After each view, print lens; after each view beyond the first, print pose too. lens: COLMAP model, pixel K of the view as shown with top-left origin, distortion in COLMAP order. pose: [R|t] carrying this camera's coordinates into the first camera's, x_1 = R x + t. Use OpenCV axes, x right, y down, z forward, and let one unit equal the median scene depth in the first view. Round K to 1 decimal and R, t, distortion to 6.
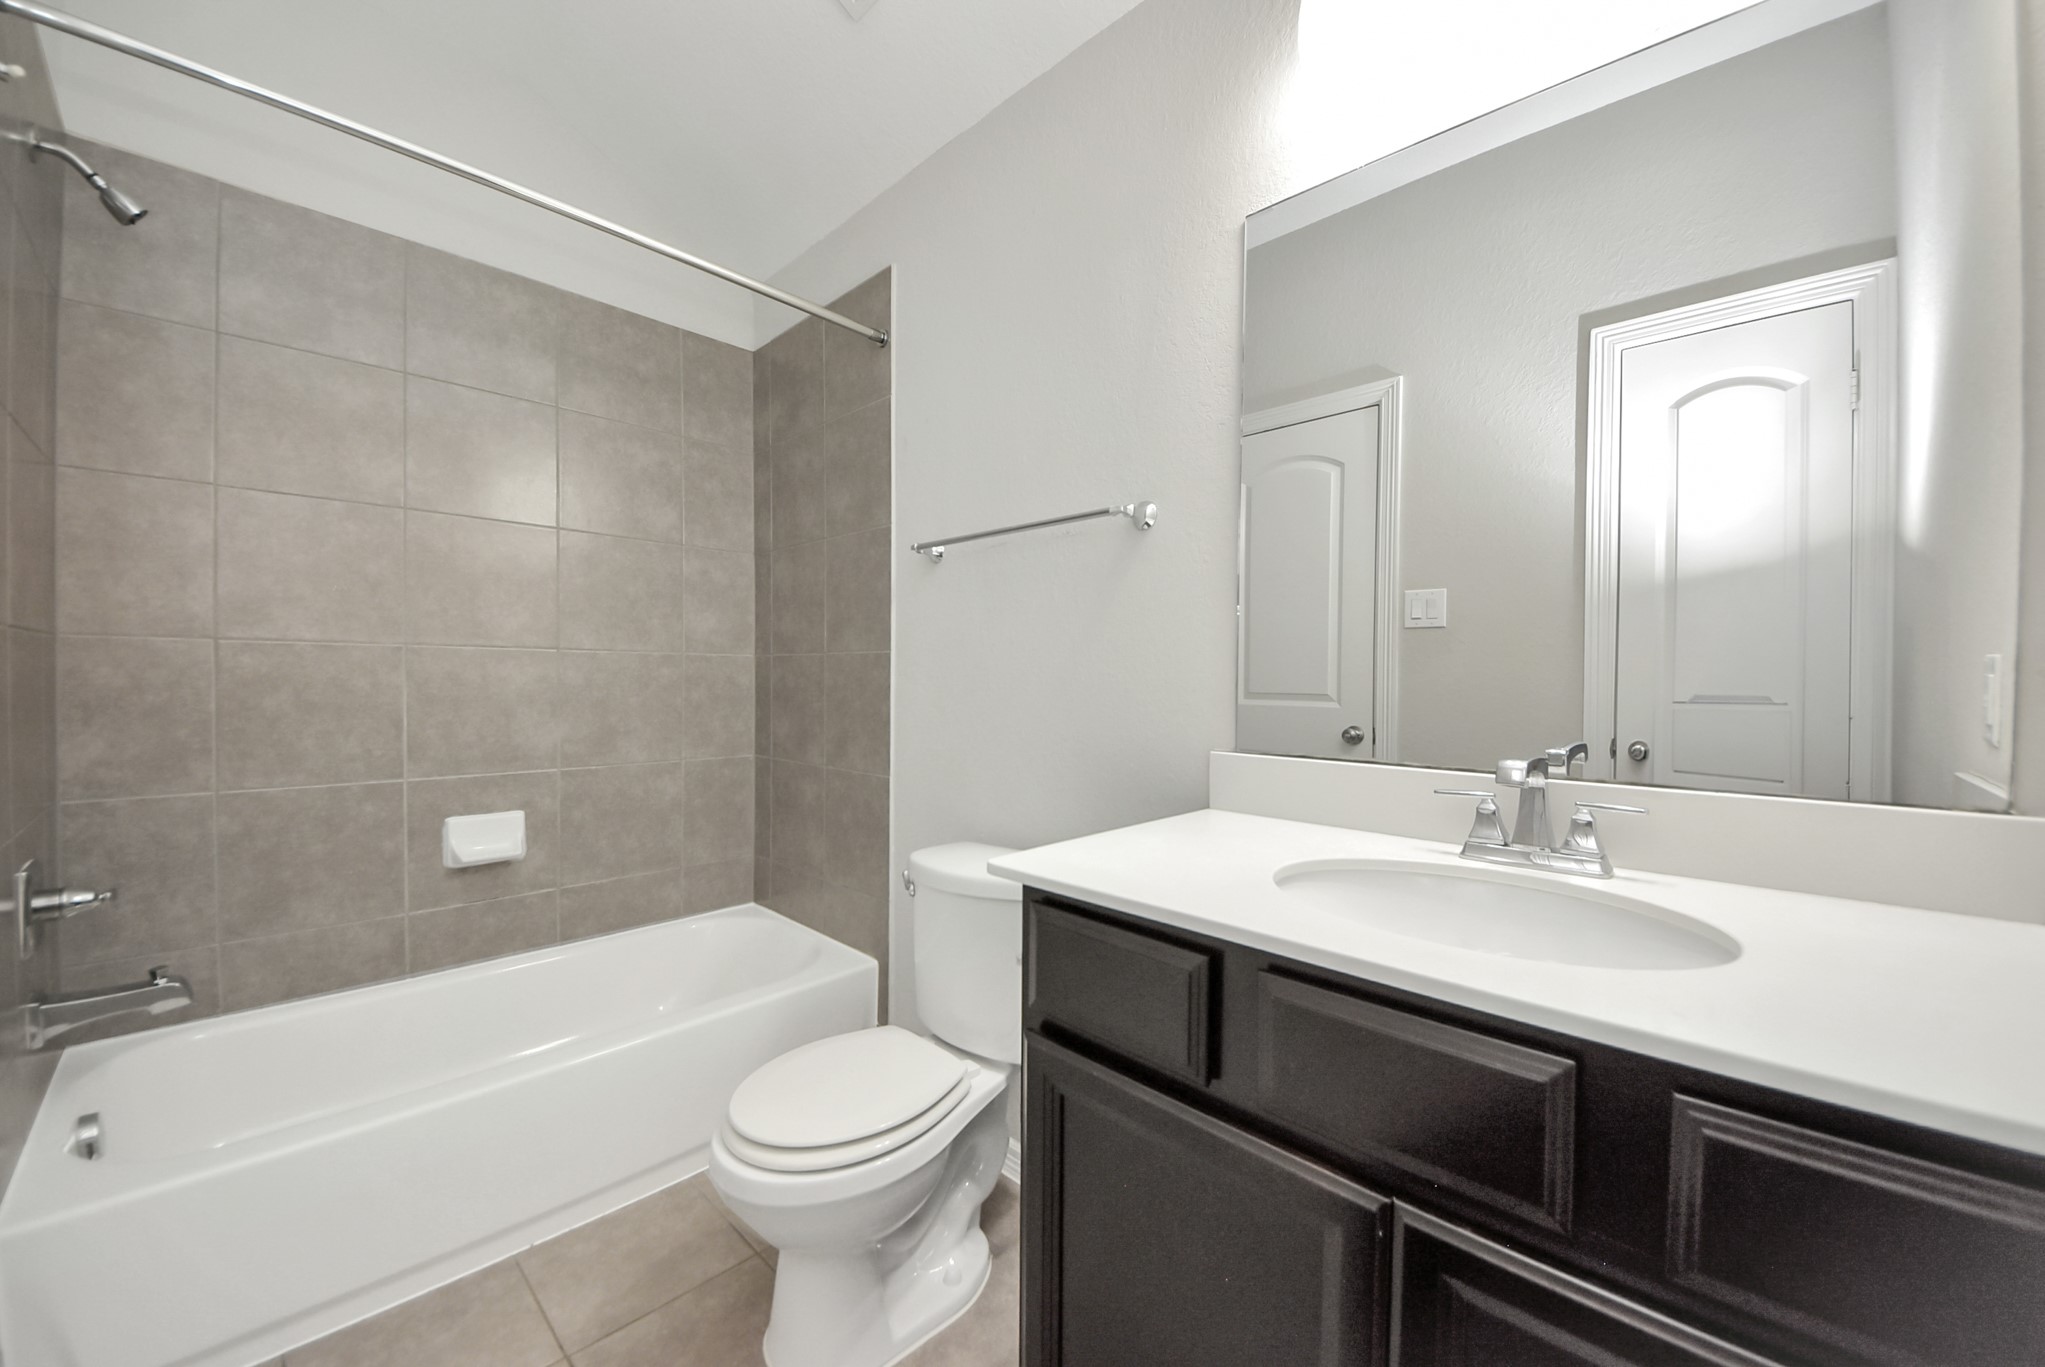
lens RADIAL K [[808.6, 0, 1022.5], [0, 808.6, 683.5], [0, 0, 1]] dist [0.000173, -0.000052]
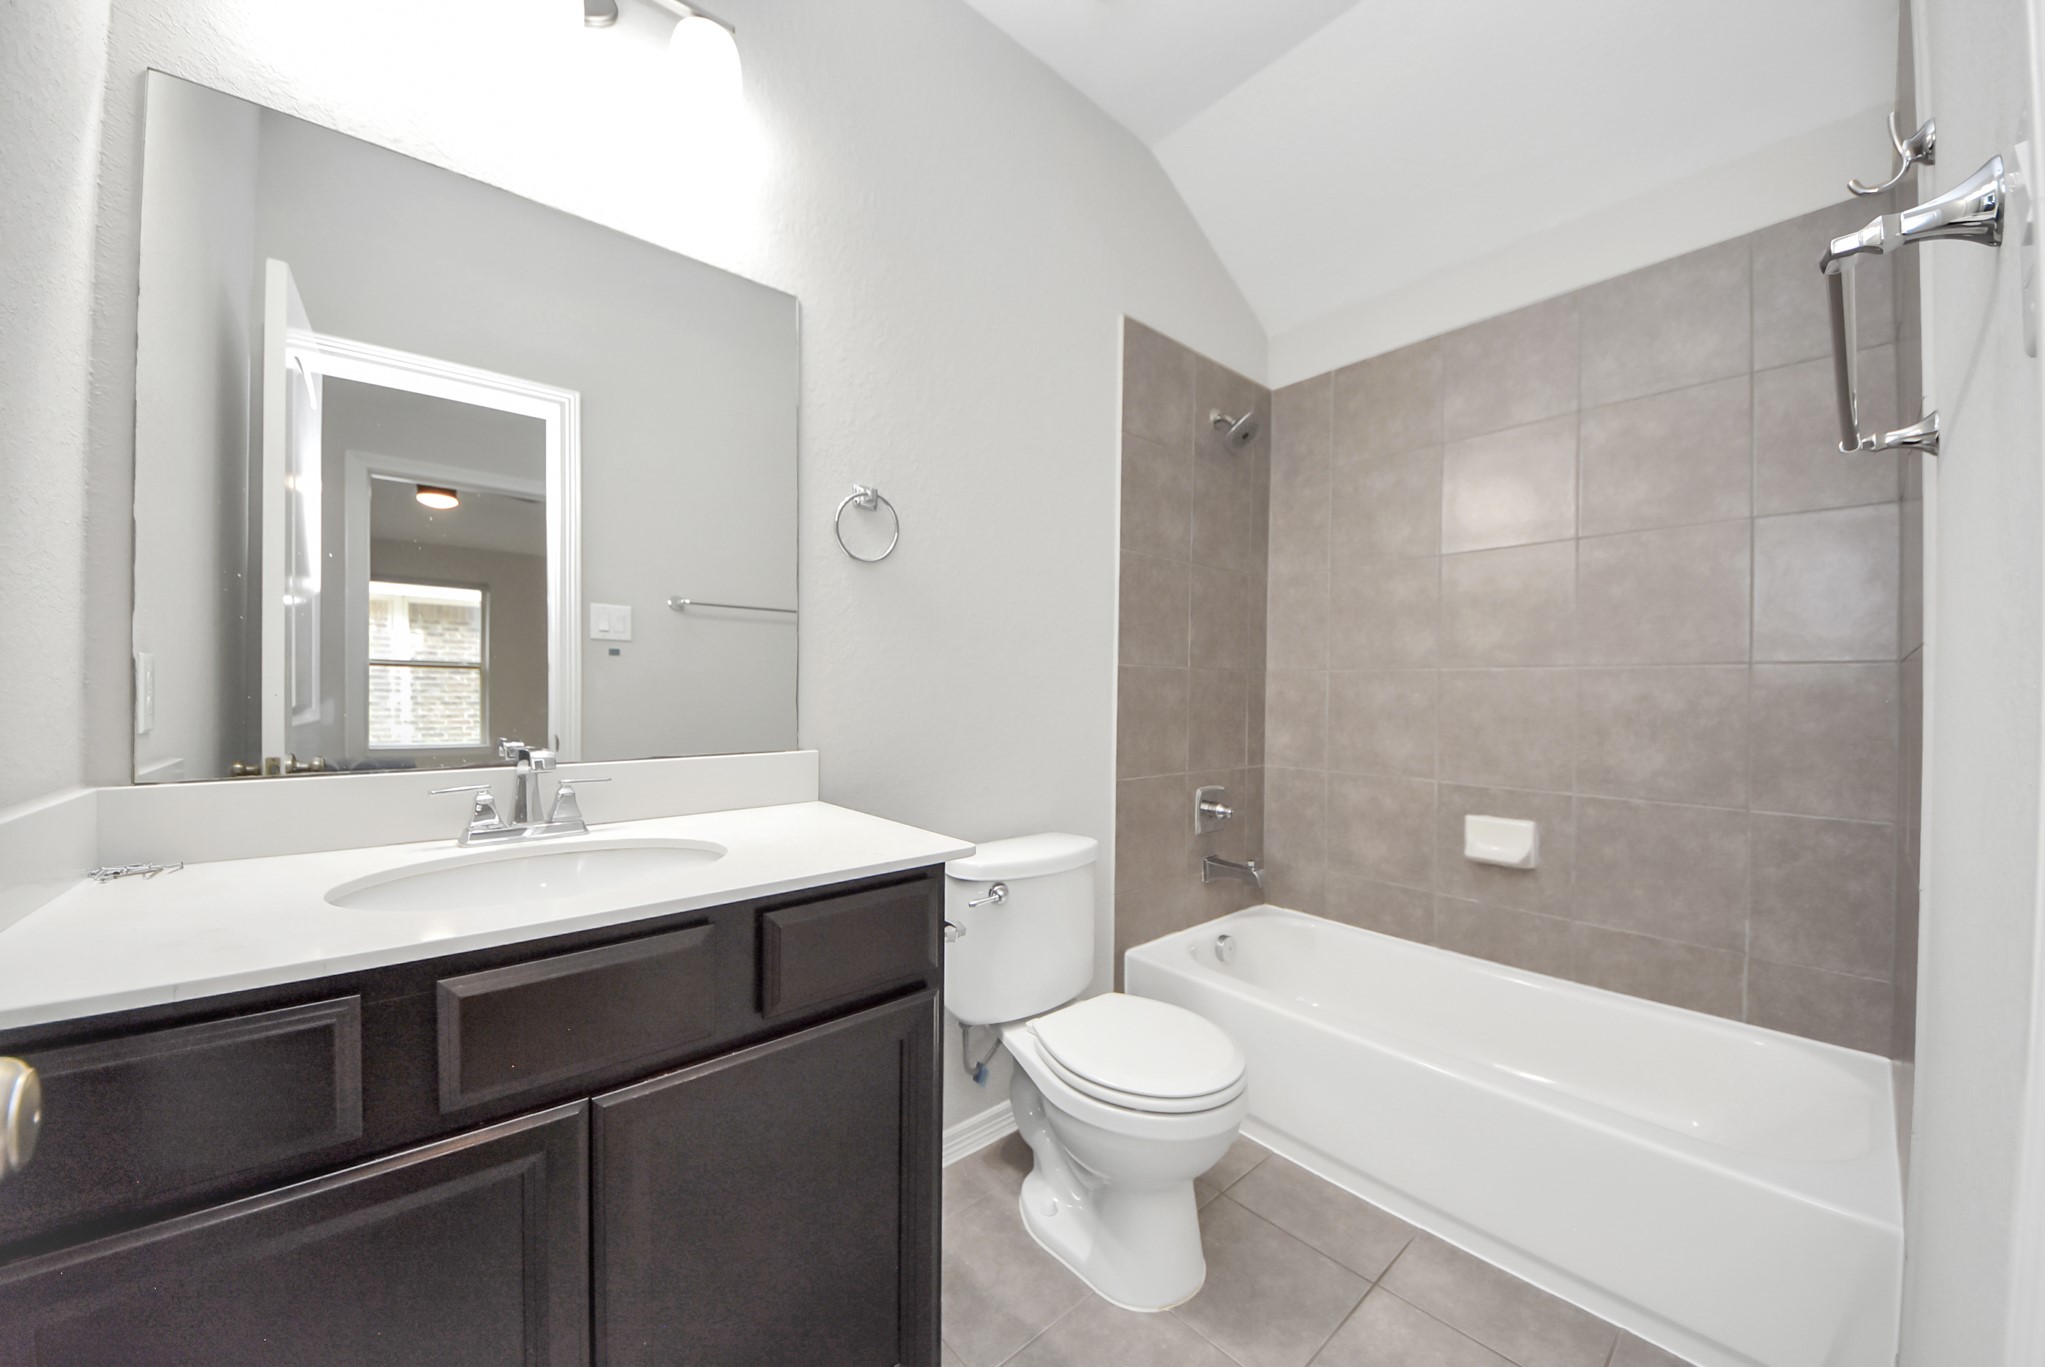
lens RADIAL K [[736.3, 0, 1027.3], [0, 736.3, 692.6], [0, 0, 1]] dist [0.001135, 0.000005]
pose [[-0.074679, -0.004628, -0.997197, 0.327137], [-0.024155, 0.999704, -0.002830, 0.008491], [0.996915, 0.023876, -0.074769, 0.444210]]
